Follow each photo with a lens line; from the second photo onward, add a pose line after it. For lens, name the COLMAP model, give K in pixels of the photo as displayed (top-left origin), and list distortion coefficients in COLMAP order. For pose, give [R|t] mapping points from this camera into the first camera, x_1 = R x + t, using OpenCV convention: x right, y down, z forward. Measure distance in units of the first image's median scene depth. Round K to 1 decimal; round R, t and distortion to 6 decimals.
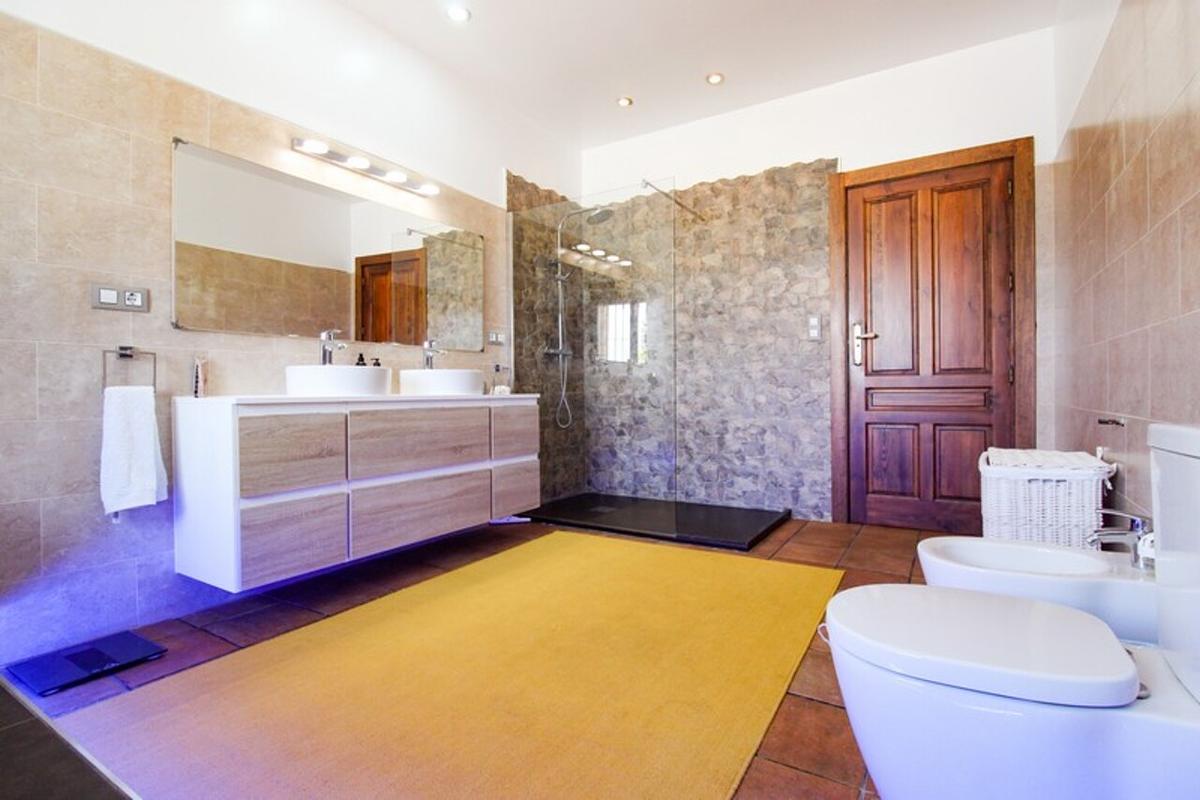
lens RADIAL K [[564.1, 0, 605.3], [0, 564.1, 394.6], [0, 0, 1]] dist [-0.003429, -0.000483]
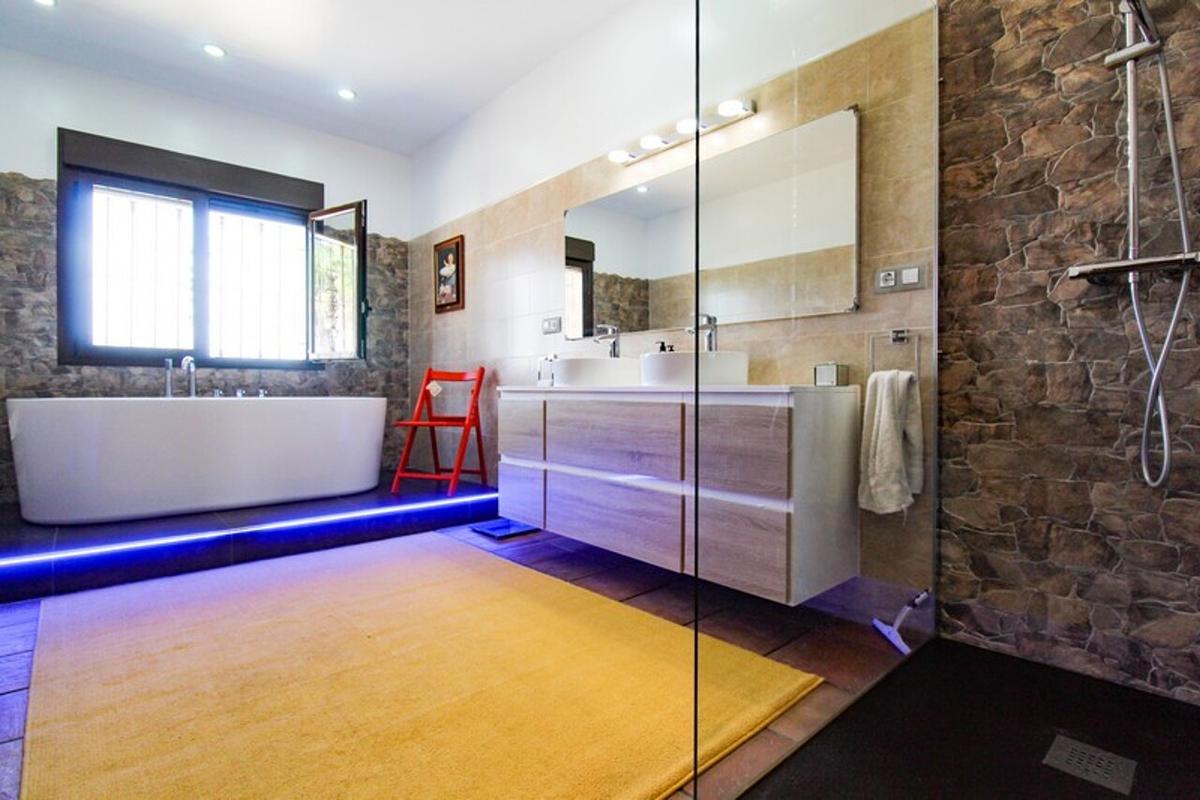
lens RADIAL K [[564.1, 0, 604.9], [0, 564.1, 391.1], [0, 0, 1]] dist [-0.003429, -0.000483]
pose [[-0.260007, 0.013570, -0.965511, 0.511973], [-0.004529, 0.999873, 0.015272, -0.004458], [0.965596, 0.008344, -0.259913, 1.178135]]
